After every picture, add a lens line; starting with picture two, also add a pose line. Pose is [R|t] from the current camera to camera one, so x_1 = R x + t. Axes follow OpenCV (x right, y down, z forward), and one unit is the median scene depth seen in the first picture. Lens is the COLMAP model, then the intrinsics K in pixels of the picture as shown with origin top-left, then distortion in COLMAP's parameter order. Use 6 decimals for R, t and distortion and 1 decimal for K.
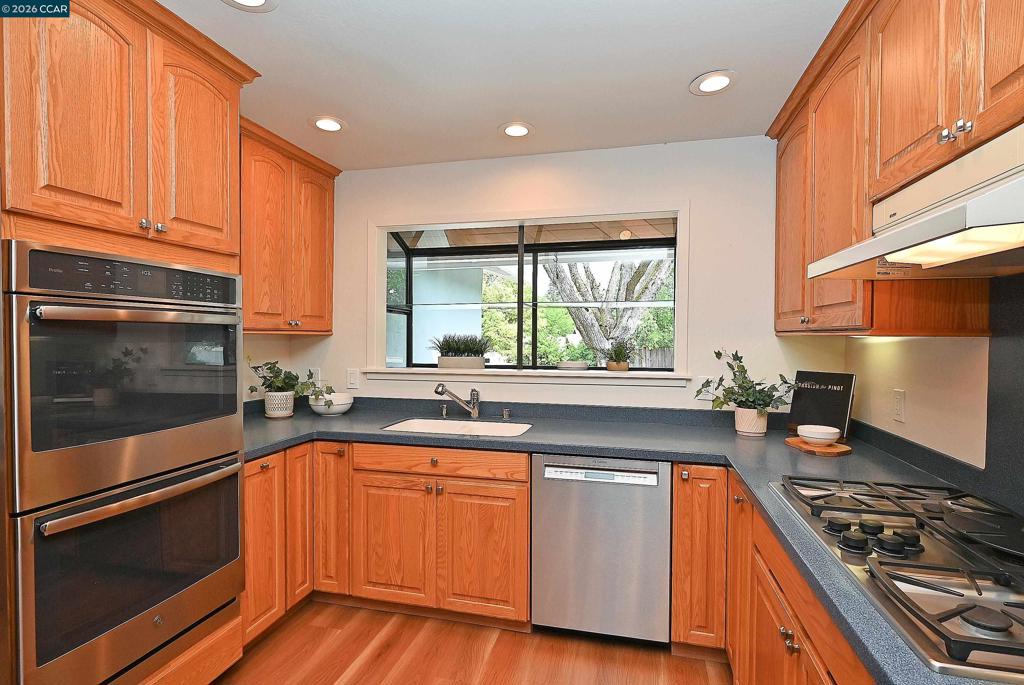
lens RADIAL K [[504.4, 0, 510.8], [0, 504.4, 343.6], [0, 0, 1]] dist [-0.004279, 0.000328]
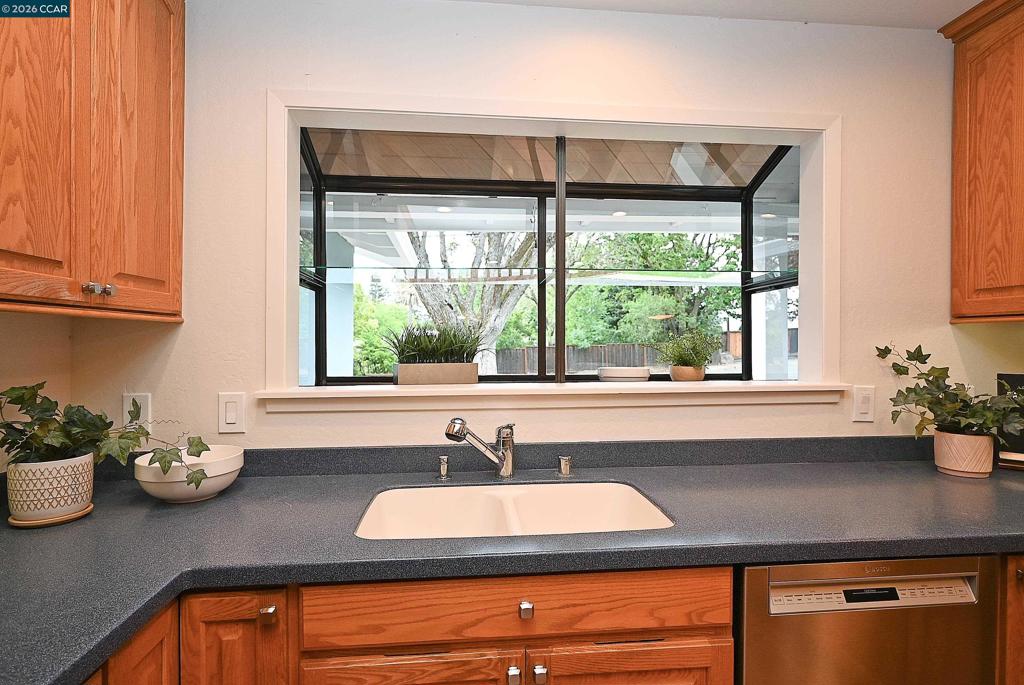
lens RADIAL K [[511.1, 0, 508.6], [0, 511.1, 344.5], [0, 0, 1]] dist [-0.002416, -0.000286]
pose [[0.940077, -0.007846, 0.340871, -0.251892], [0.009751, 0.999945, -0.003876, 0.008932], [-0.340822, 0.006968, 0.940102, 0.484884]]
